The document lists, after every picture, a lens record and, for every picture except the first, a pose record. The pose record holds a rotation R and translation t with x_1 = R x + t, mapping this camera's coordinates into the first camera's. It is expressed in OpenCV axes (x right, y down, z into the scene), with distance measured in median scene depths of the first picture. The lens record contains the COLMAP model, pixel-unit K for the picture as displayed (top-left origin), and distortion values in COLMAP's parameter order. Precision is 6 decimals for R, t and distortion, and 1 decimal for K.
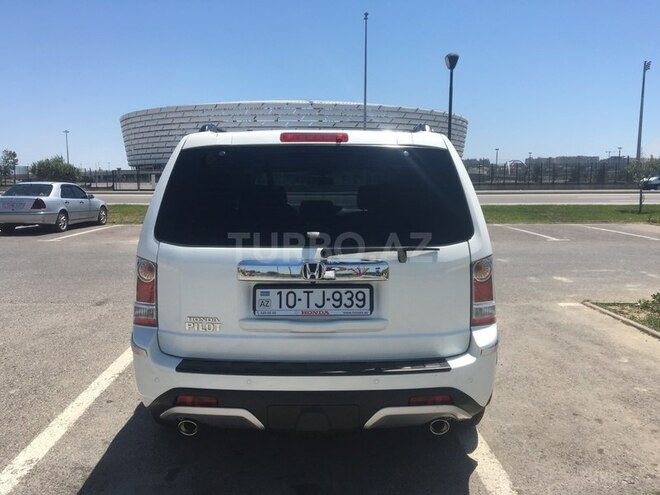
lens RADIAL K [[561.1, 0, 330.3], [0, 561.1, 250.4], [0, 0, 1]] dist [0.041844, -0.049699]
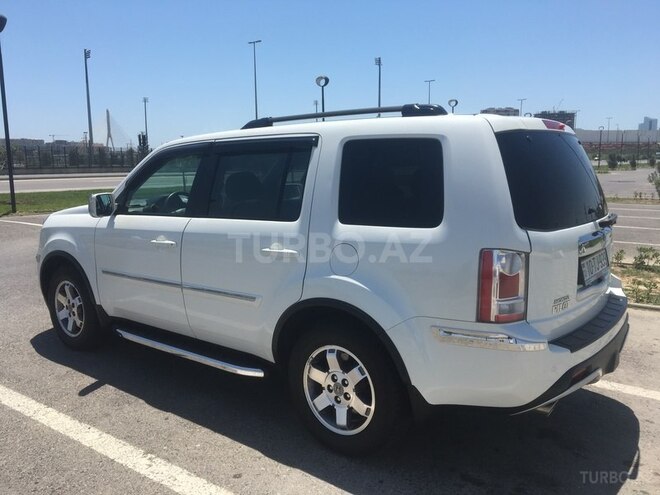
lens RADIAL K [[561.1, 0, 331.7], [0, 561.1, 245.6], [0, 0, 1]] dist [0.041844, -0.049699]
pose [[0.609059, -0.120653, 0.783894, -0.701844], [0.104940, 0.991931, 0.071138, -0.052135], [-0.786152, 0.038935, 0.616806, 0.371603]]
